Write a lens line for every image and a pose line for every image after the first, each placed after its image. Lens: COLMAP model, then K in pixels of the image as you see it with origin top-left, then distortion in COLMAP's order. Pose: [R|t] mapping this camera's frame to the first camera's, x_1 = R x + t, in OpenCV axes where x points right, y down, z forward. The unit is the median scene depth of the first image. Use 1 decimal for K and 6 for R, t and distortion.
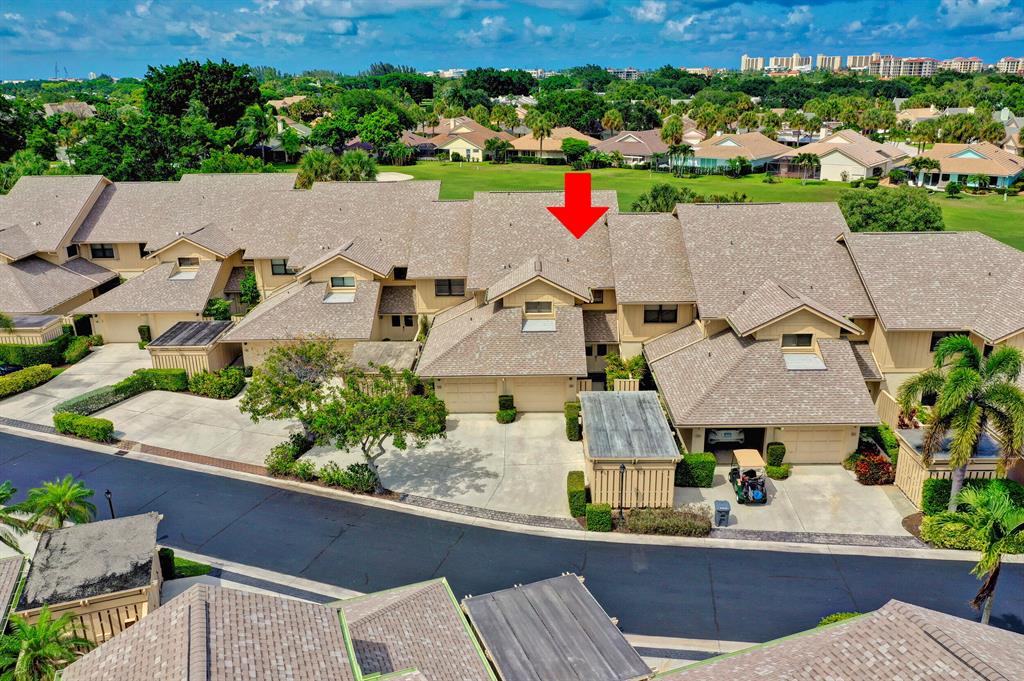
lens RADIAL K [[807.5, 0, 512.0], [0, 807.5, 340.5], [0, 0, 1]] dist [-0.007746, 0.000694]
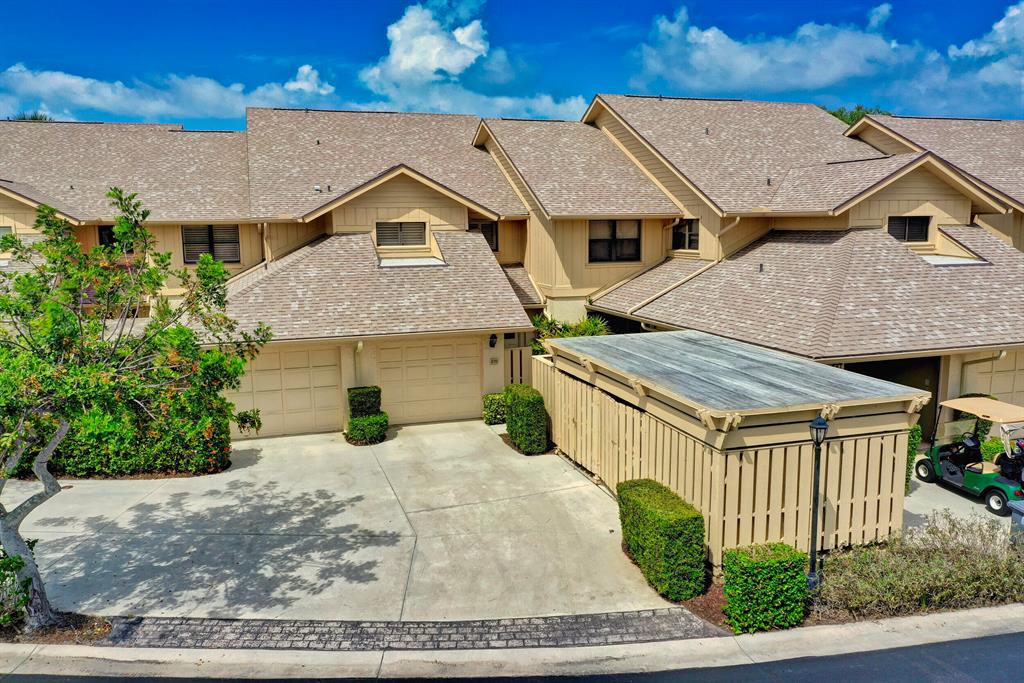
lens RADIAL K [[807.5, 0, 512.0], [0, 807.5, 341.5], [0, 0, 1]] dist [-0.007746, 0.000694]
pose [[0.948105, -0.042913, 0.315049, -0.081939], [0.095494, 0.983537, -0.153412, 0.139762], [-0.303279, 0.175536, 0.936594, 0.611229]]
